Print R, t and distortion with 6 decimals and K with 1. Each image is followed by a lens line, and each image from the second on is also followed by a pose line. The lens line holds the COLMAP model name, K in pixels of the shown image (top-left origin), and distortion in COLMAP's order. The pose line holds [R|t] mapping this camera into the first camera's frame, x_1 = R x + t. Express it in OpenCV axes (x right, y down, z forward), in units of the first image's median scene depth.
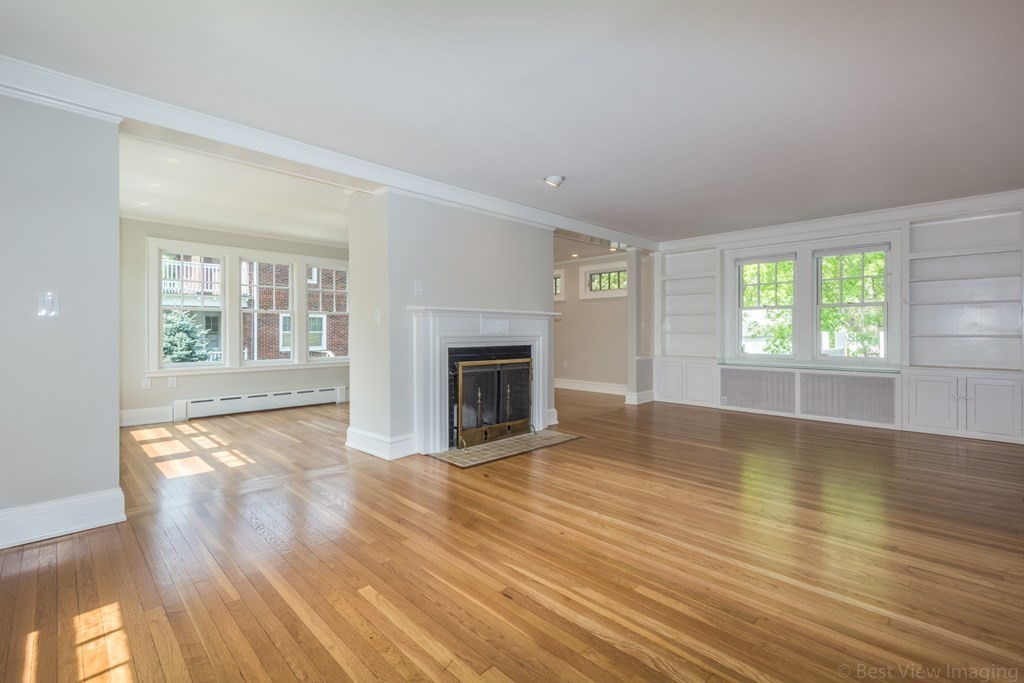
lens RADIAL K [[456.5, 0, 508.3], [0, 456.5, 337.2], [0, 0, 1]] dist [0.000222, 0.000100]
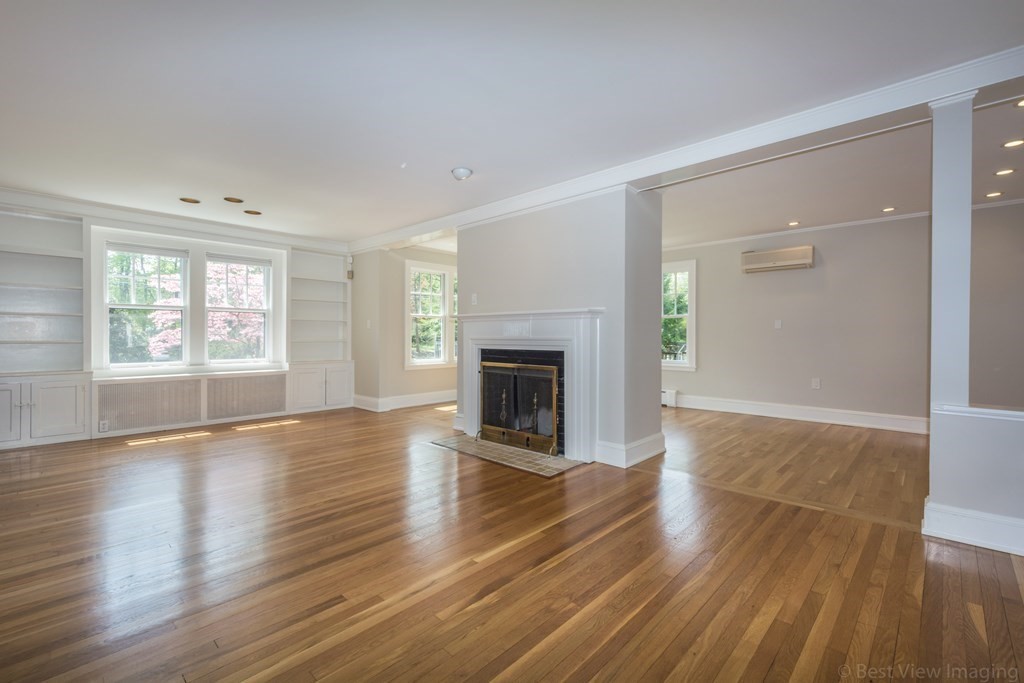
lens RADIAL K [[456.5, 0, 508.3], [0, 456.5, 337.2], [0, 0, 1]] dist [0.000222, 0.000100]
pose [[0.035789, 0.001853, -0.999358, 0.935267], [-0.014715, 0.999891, 0.001327, -0.006973], [0.999251, 0.014659, 0.035812, 0.948978]]
